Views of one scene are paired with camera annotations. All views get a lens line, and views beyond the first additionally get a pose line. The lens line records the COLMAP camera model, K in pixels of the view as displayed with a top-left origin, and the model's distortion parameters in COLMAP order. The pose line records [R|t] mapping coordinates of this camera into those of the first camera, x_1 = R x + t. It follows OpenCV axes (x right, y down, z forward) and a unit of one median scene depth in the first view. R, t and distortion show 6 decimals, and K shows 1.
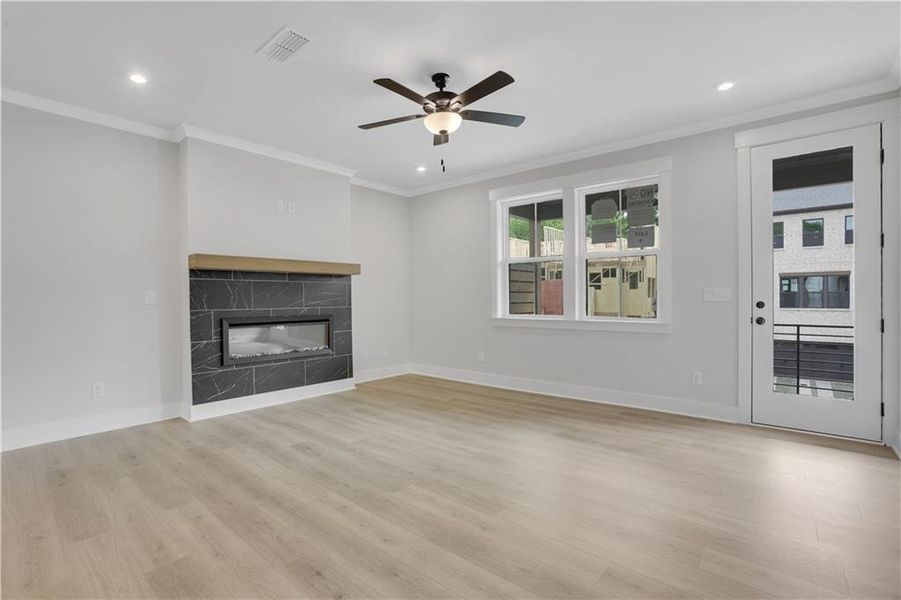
lens RADIAL K [[421.8, 0, 446.4], [0, 421.8, 294.2], [0, 0, 1]] dist [-0.080333, 0.035478]
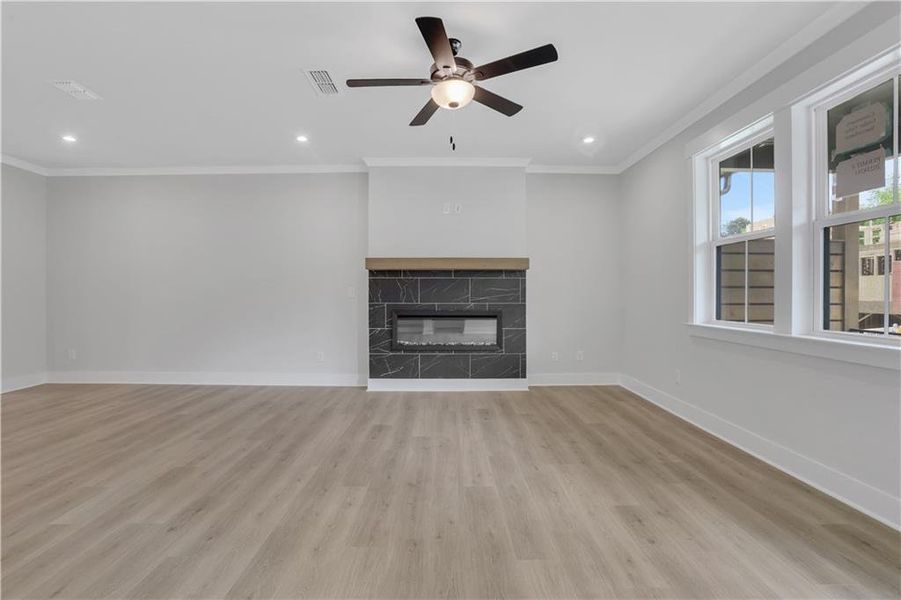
lens RADIAL K [[421.8, 0, 446.4], [0, 421.8, 294.2], [0, 0, 1]] dist [-0.080333, 0.035478]
pose [[0.656056, 0.009542, -0.754652, 0.481786], [-0.000368, 0.999924, 0.012323, -0.003267], [0.754712, -0.007806, 0.656010, 0.317443]]
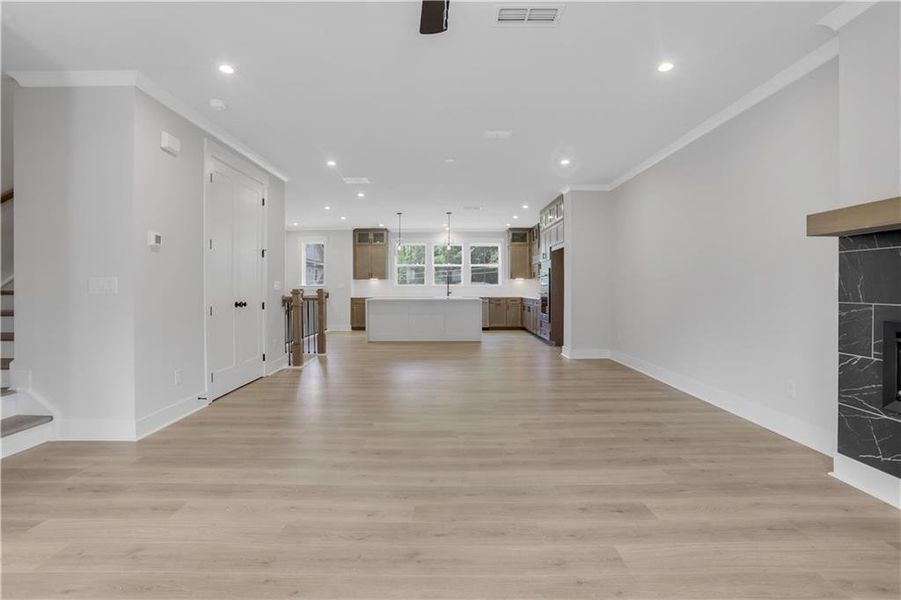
lens RADIAL K [[421.8, 0, 446.4], [0, 421.8, 294.2], [0, 0, 1]] dist [-0.080333, 0.035478]
pose [[-0.762261, 0.020778, -0.646937, 0.229965], [0.013690, 0.999779, 0.015980, 0.008153], [0.647125, 0.003324, -0.762376, 1.030132]]
